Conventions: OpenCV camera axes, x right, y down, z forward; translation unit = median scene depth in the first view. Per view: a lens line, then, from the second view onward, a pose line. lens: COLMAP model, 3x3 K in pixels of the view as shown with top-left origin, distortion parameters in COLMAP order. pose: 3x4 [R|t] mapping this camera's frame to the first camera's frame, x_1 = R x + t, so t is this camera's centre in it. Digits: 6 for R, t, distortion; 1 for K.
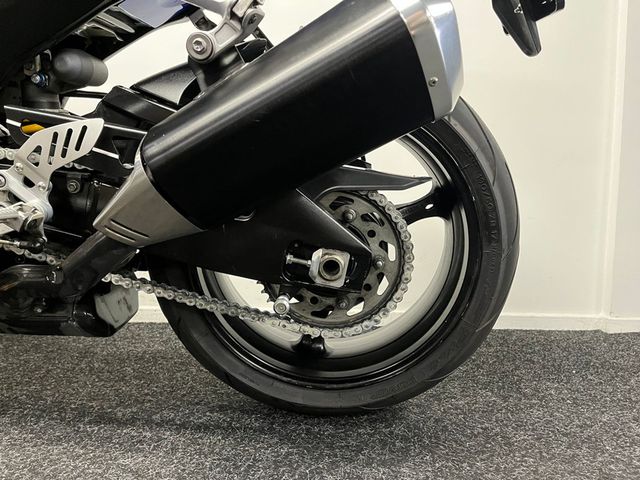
lens RADIAL K [[522.3, 0, 320.0], [0, 522.3, 240.0], [0, 0, 1]] dist [0.000957, -0.000181]
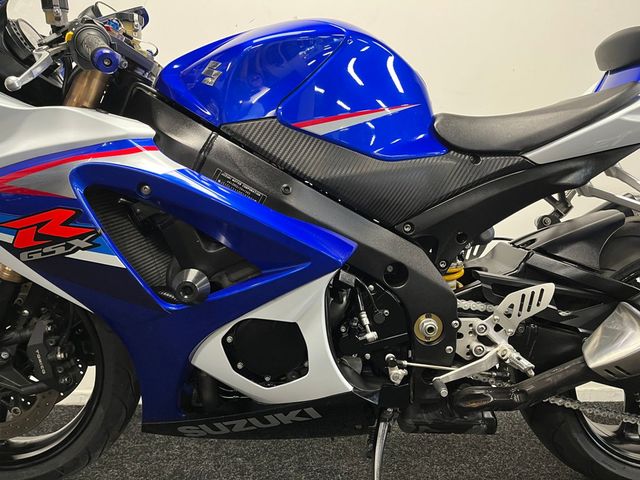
lens RADIAL K [[491.0, 0, 320.0], [0, 491.0, 240.0], [0, 0, 1]] dist [0.002437, -0.001219]
pose [[0.999925, -0.009600, 0.007638, -1.030657], [0.010223, 0.996232, -0.086123, -0.234922], [-0.006782, 0.086195, 0.996255, -0.324176]]
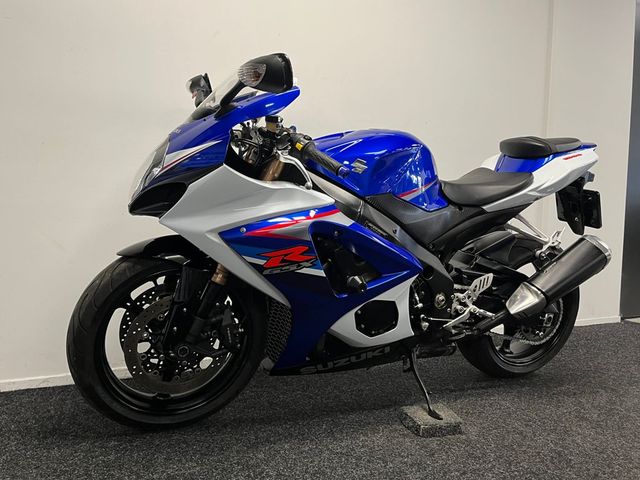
lens RADIAL K [[524.2, 0, 320.0], [0, 524.2, 240.0], [0, 0, 1]] dist [0.015880, 0.001461]
pose [[0.914222, -0.022130, 0.404608, -2.320022], [0.029057, 0.999517, -0.010988, -0.395510], [-0.404170, 0.021803, 0.914424, -1.156898]]
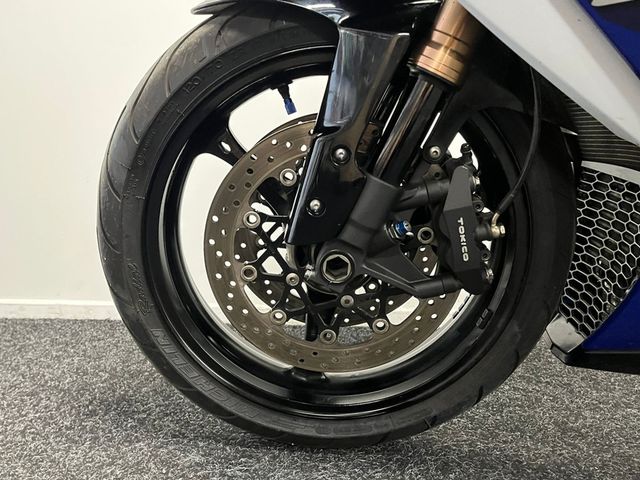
lens RADIAL K [[568.8, 0, 320.0], [0, 568.8, 240.0], [0, 0, 1]] dist [0.009433, 0.004829]
pose [[0.998756, 0.012429, -0.048284, -1.957602], [-0.009426, 0.998036, 0.061934, -0.079327], [0.048959, -0.061402, 0.996912, 0.164194]]
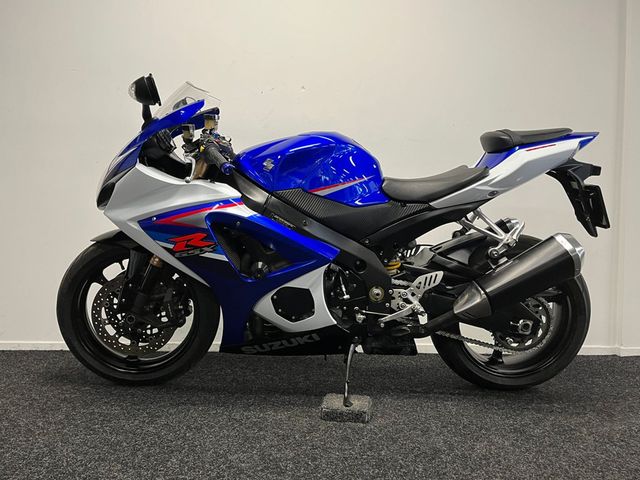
lens RADIAL K [[524.2, 0, 320.0], [0, 524.2, 240.0], [0, 0, 1]] dist [0.015880, 0.001461]
pose [[0.999667, 0.002392, 0.025702, -1.091722], [-0.000764, 0.998003, -0.063166, -0.215999], [-0.025802, 0.063126, 0.997672, -1.658356]]
